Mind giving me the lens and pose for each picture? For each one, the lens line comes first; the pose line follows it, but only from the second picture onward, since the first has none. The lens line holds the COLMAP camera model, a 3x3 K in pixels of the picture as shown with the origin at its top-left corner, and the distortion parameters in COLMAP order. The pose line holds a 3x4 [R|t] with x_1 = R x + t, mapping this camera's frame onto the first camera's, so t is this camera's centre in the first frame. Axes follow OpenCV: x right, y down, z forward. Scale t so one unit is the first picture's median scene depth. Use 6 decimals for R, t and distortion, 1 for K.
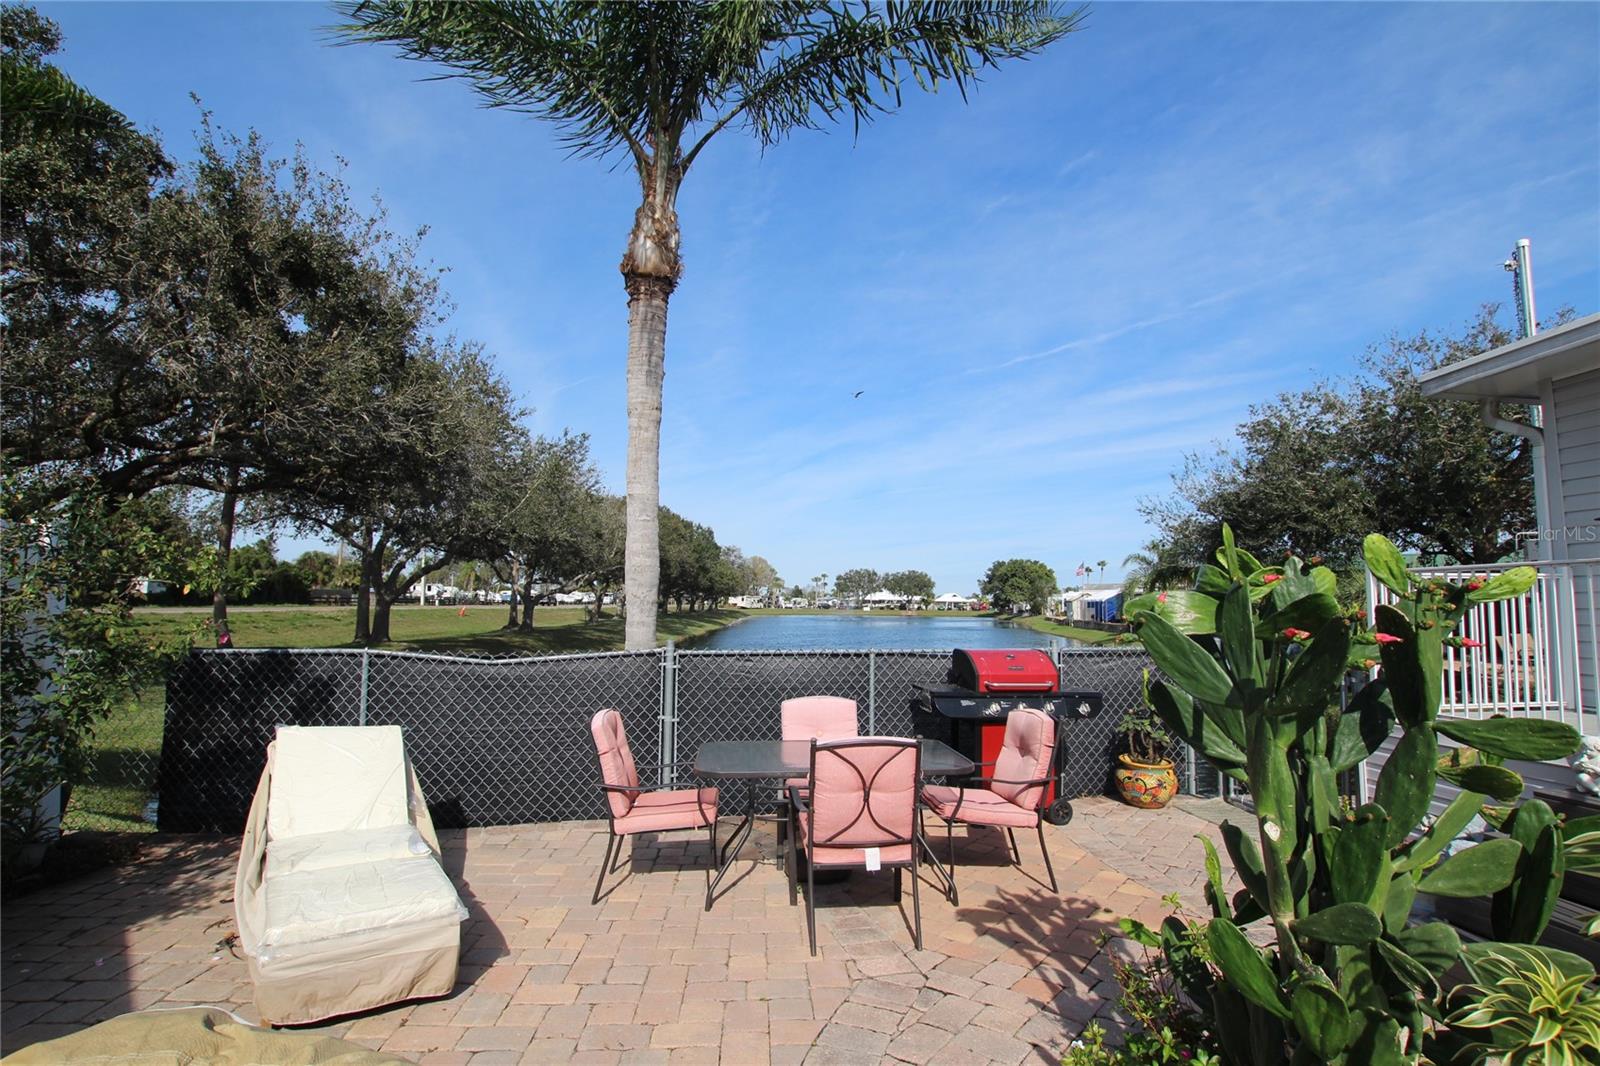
lens RADIAL K [[752.0, 0, 789.1], [0, 752.0, 539.8], [0, 0, 1]] dist [-0.029585, 0.005181]
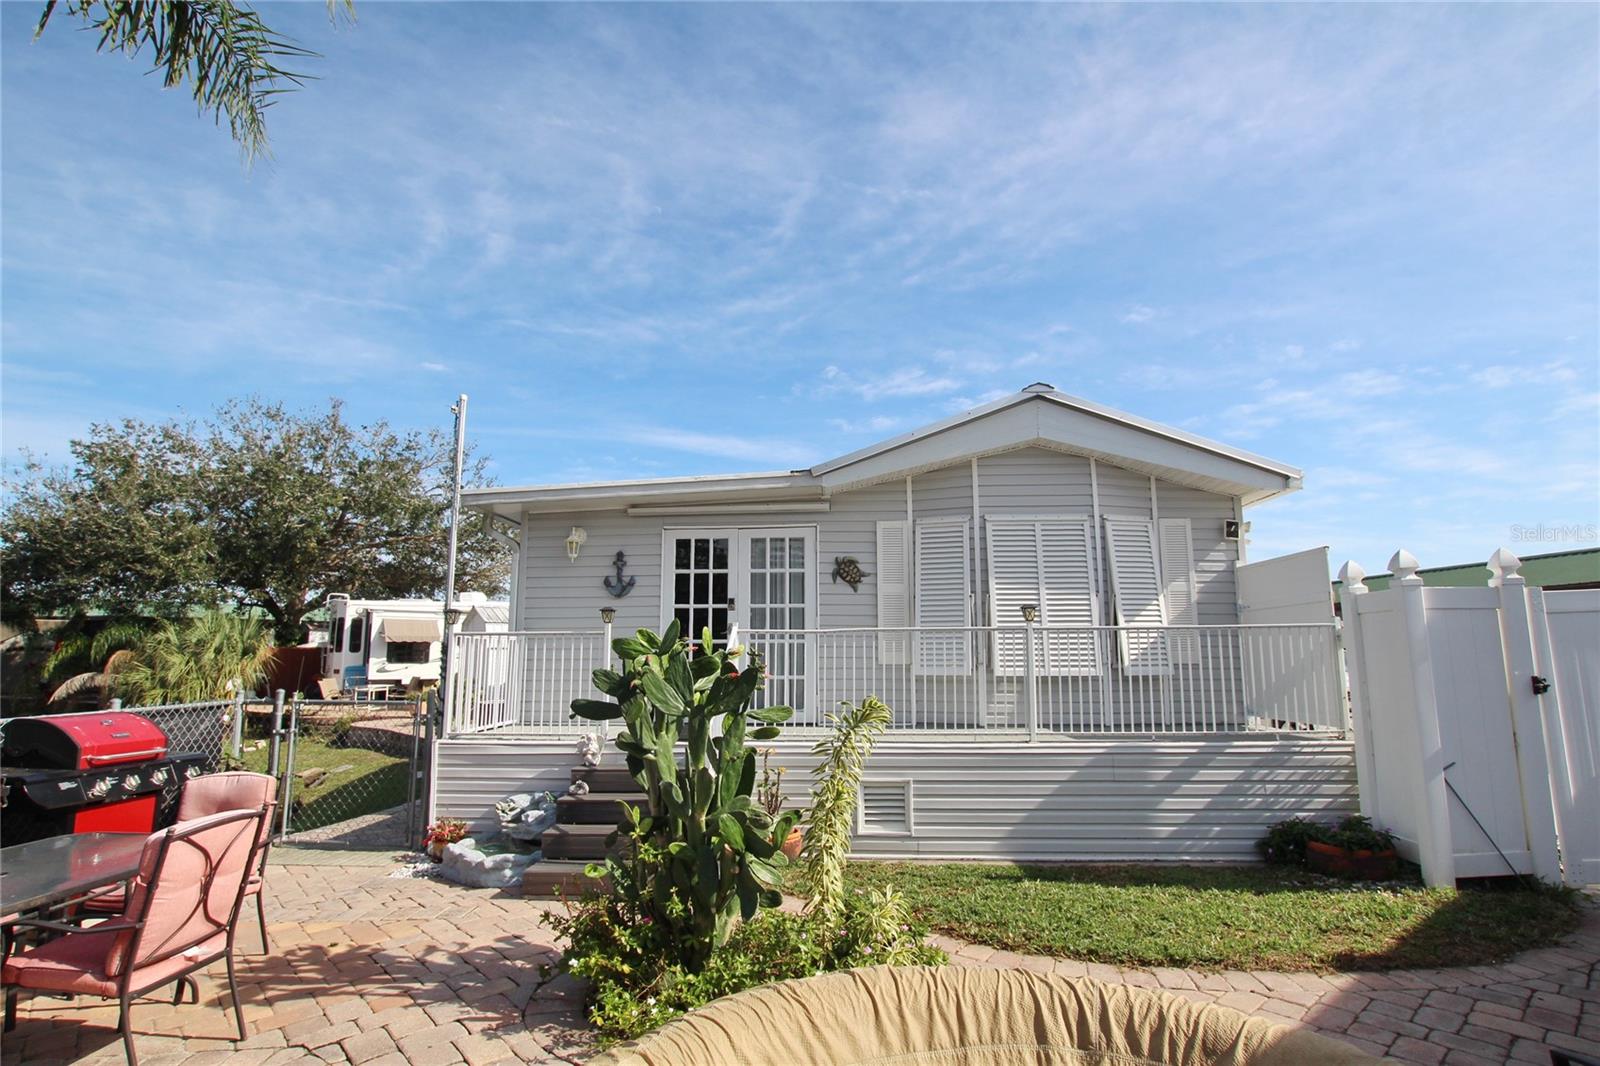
lens RADIAL K [[752.0, 0, 802.4], [0, 752.0, 547.9], [0, 0, 1]] dist [-0.029585, 0.005181]
pose [[0.158119, 0.123882, 0.979618, -0.076023], [-0.072870, 0.990857, -0.113542, 0.000711], [-0.984728, -0.053431, 0.165701, 0.024782]]
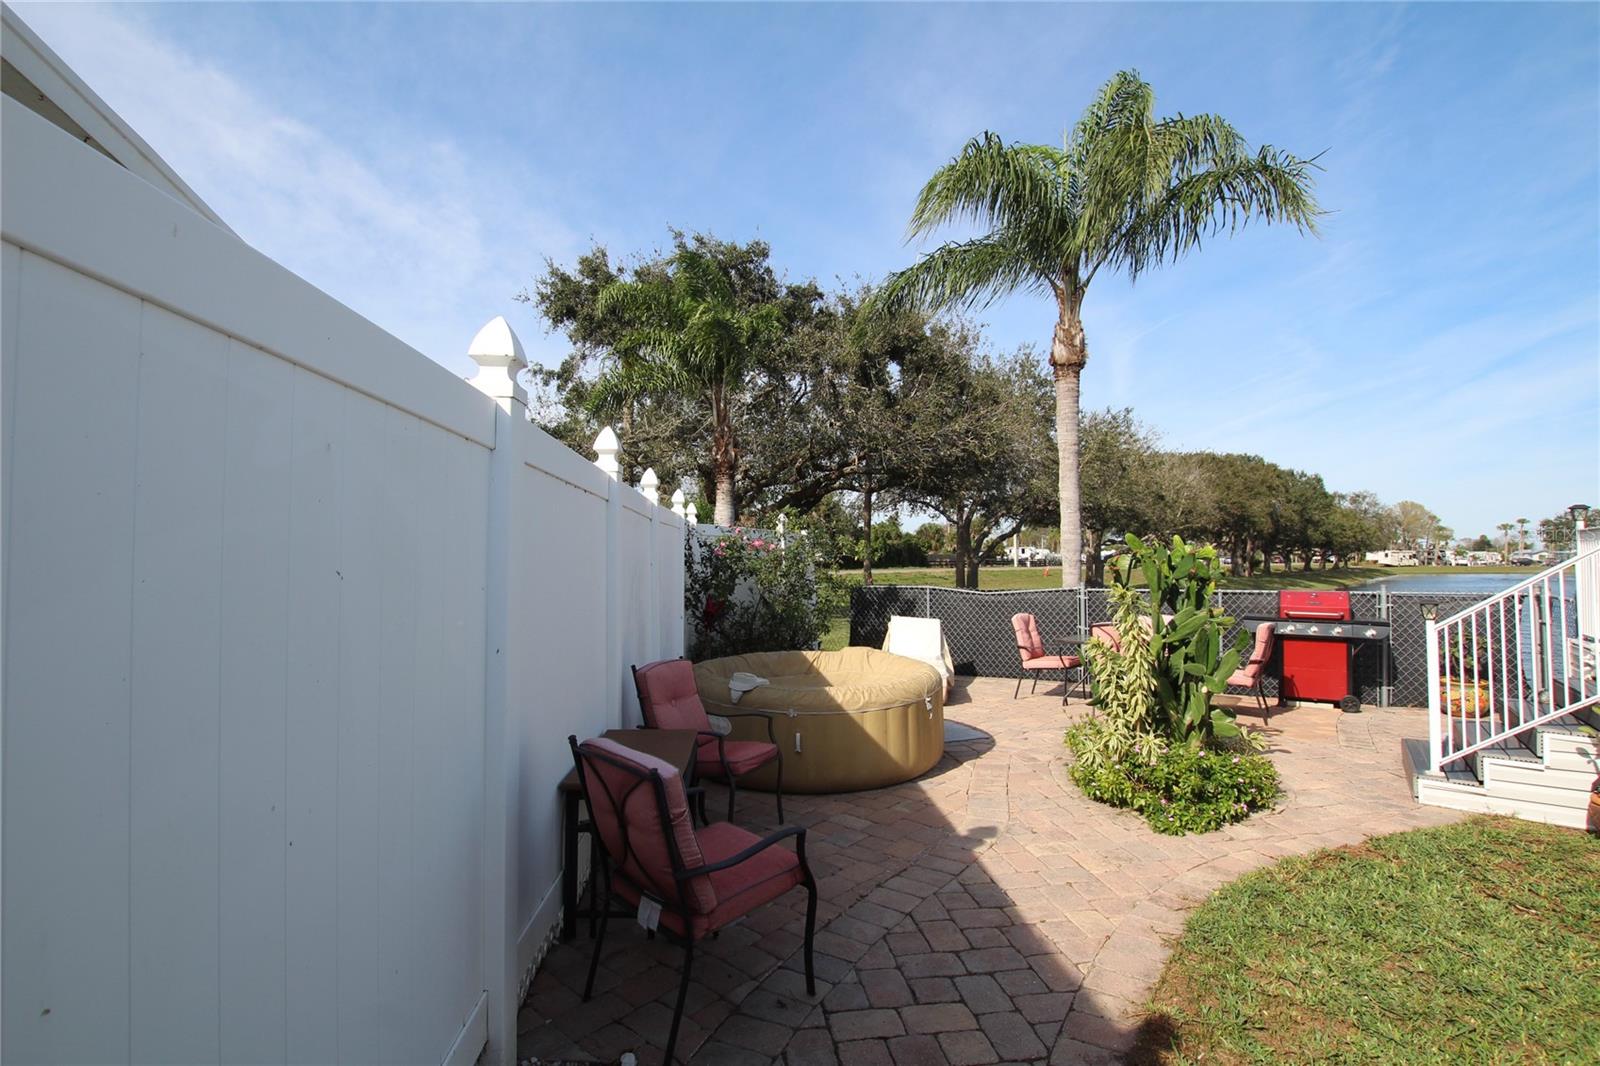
lens RADIAL K [[752.0, 0, 794.0], [0, 752.0, 527.7], [0, 0, 1]] dist [-0.029585, 0.005181]
pose [[0.731467, -0.044196, -0.680443, 0.100469], [0.068609, 0.997603, 0.008957, -0.009859], [0.678417, -0.053236, 0.732746, -0.131738]]
